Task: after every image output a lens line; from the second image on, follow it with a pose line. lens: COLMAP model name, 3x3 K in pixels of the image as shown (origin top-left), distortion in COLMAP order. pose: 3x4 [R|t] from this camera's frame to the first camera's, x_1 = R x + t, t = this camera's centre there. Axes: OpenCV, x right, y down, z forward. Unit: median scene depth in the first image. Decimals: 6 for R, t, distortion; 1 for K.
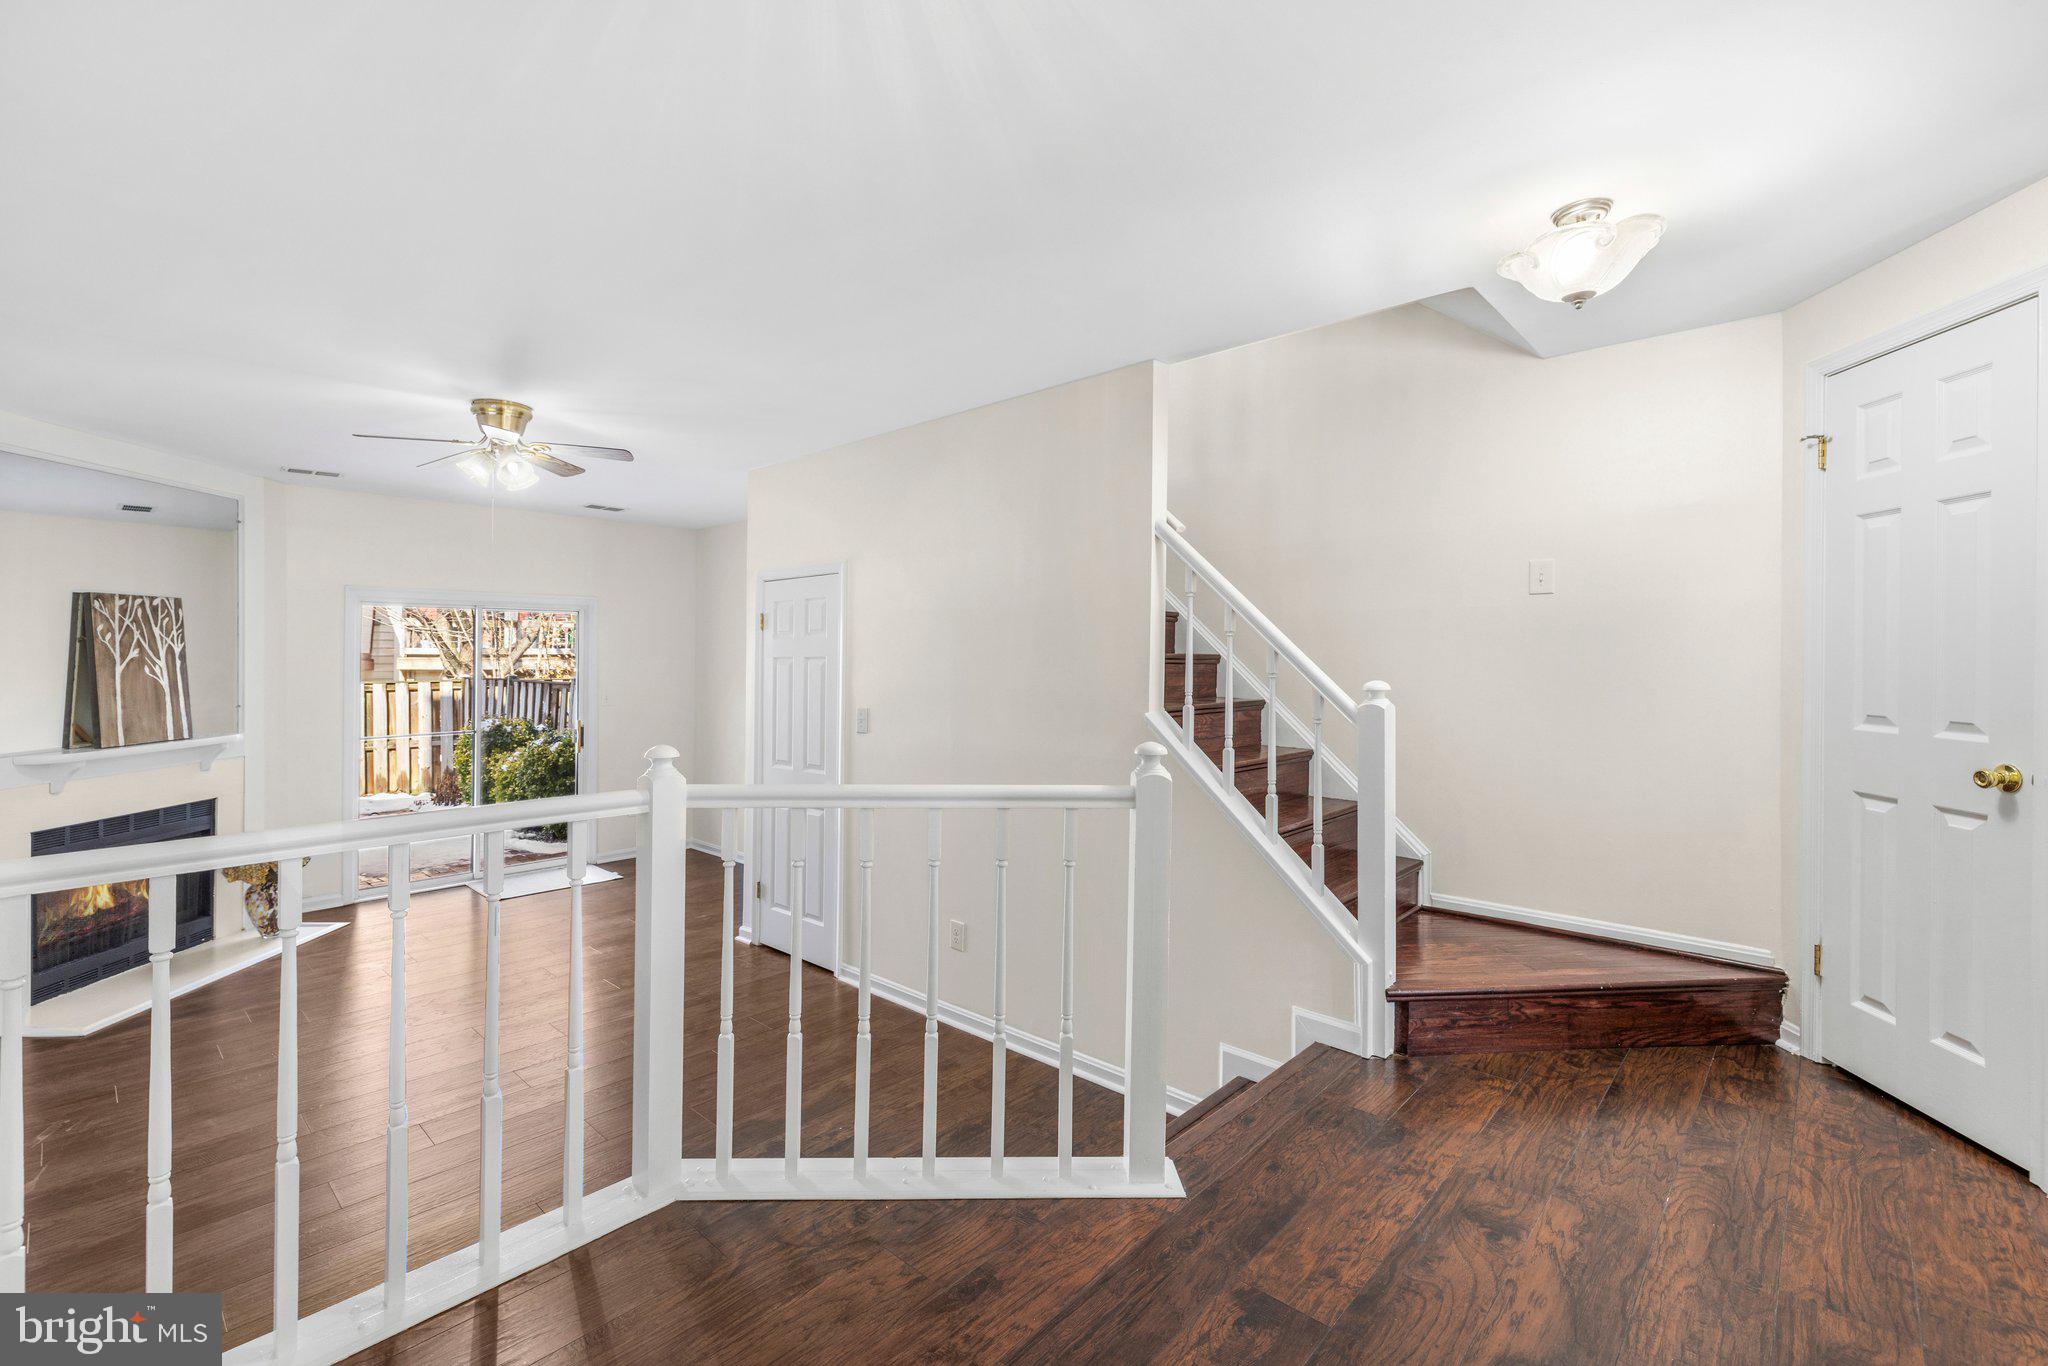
lens RADIAL K [[892.2, 0, 1003.0], [0, 892.2, 647.6], [0, 0, 1]] dist [-0.004795, 0.001465]
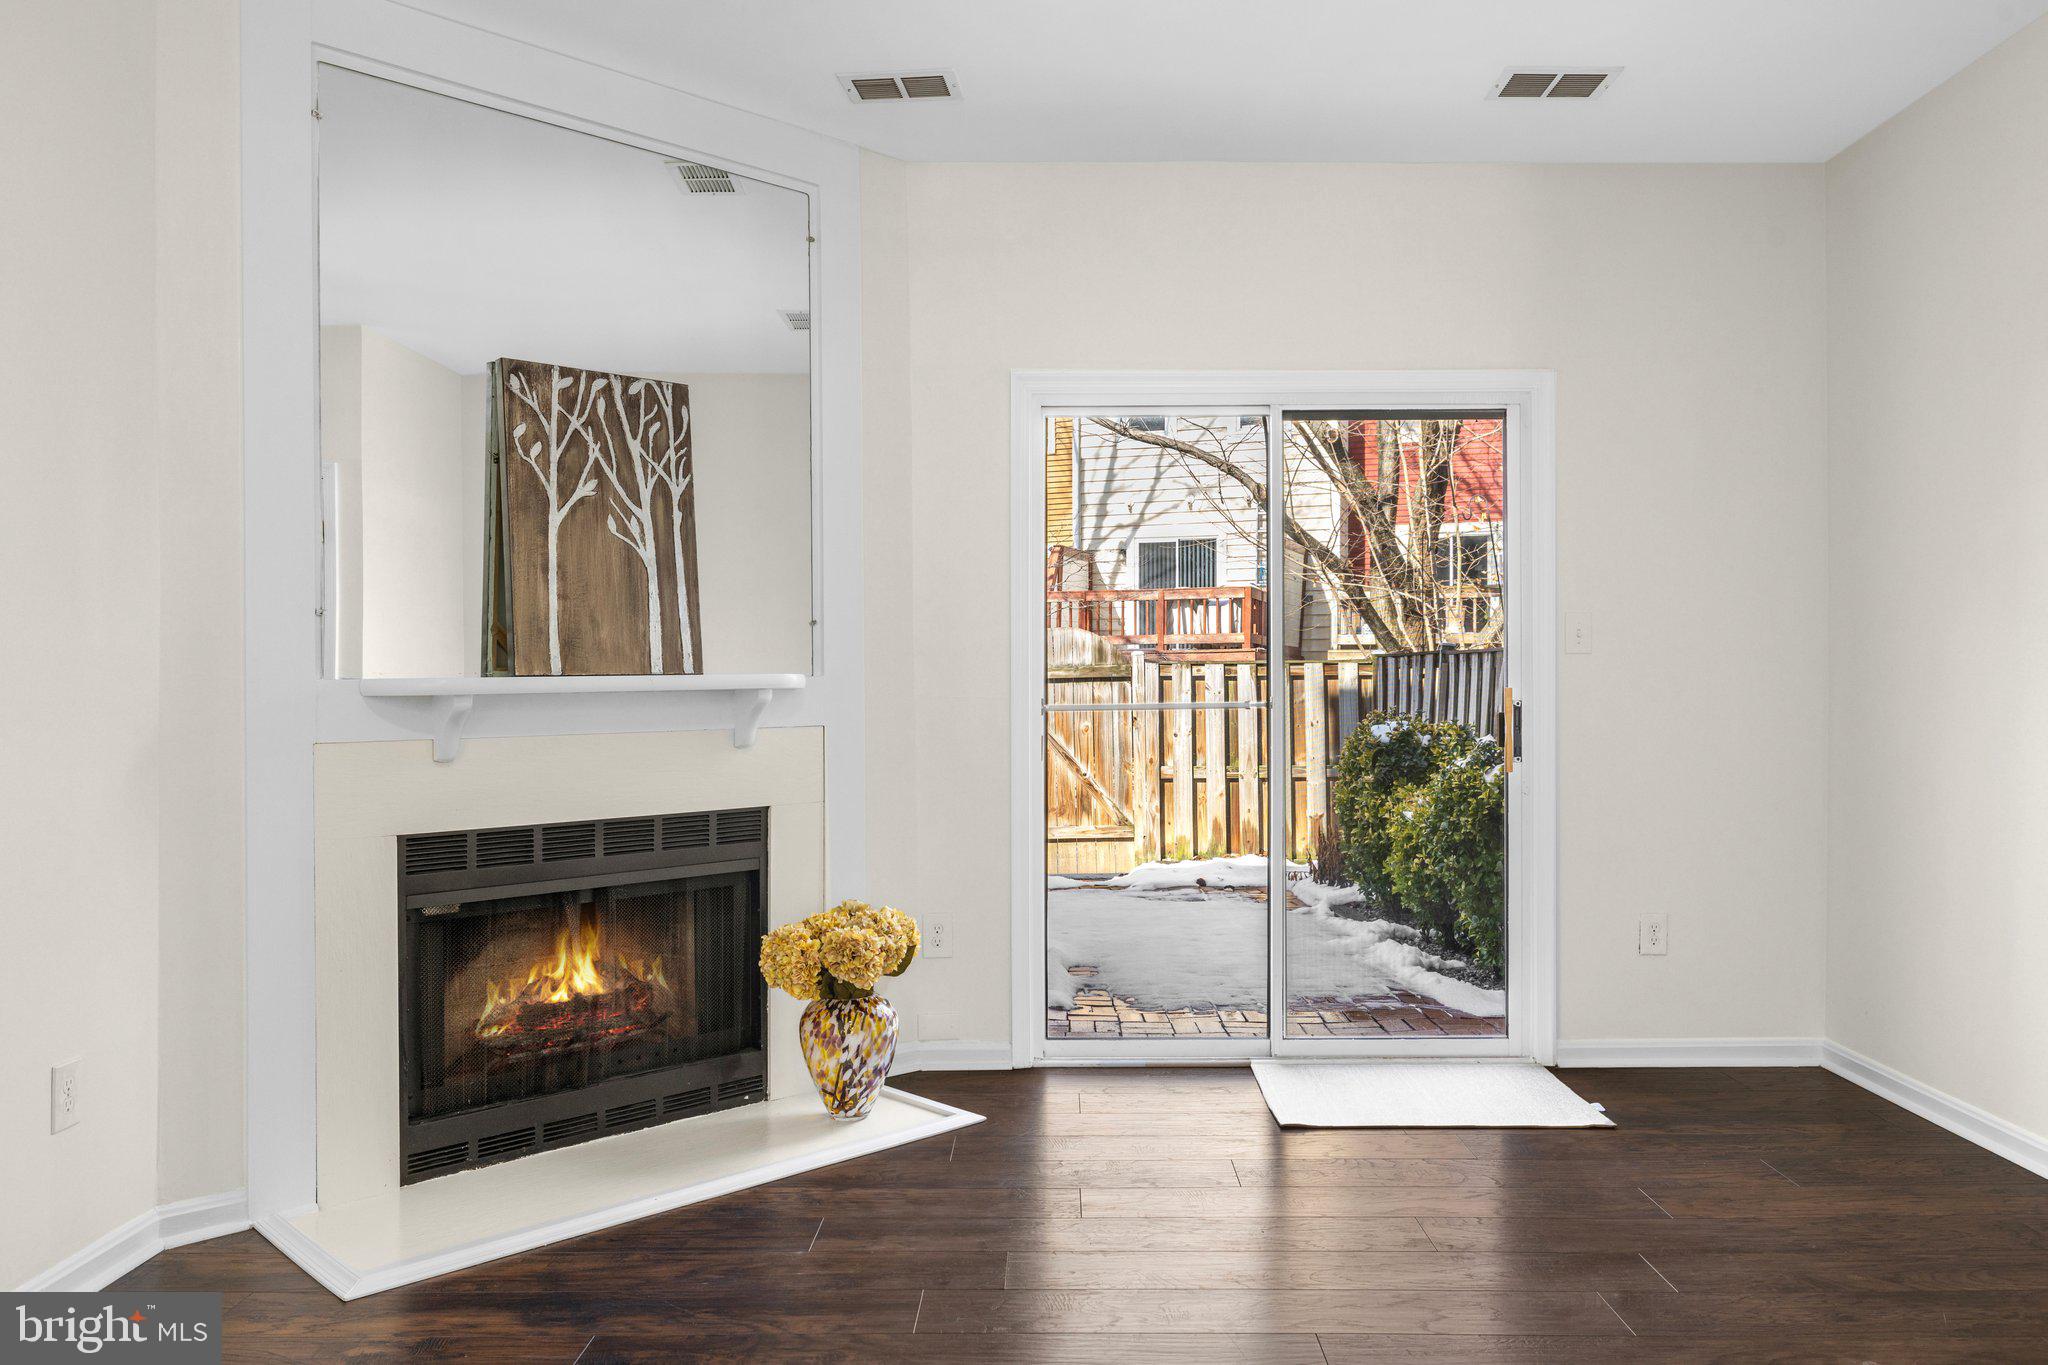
lens RADIAL K [[1484.9, 0, 1034.7], [0, 1484.9, 674.4], [0, 0, 1]] dist [0.001982, -0.002784]
pose [[0.678732, -0.006845, -0.734354, -0.216384], [0.013415, 0.999905, 0.003079, 0.106868], [0.734264, -0.011941, 0.678759, 0.620980]]
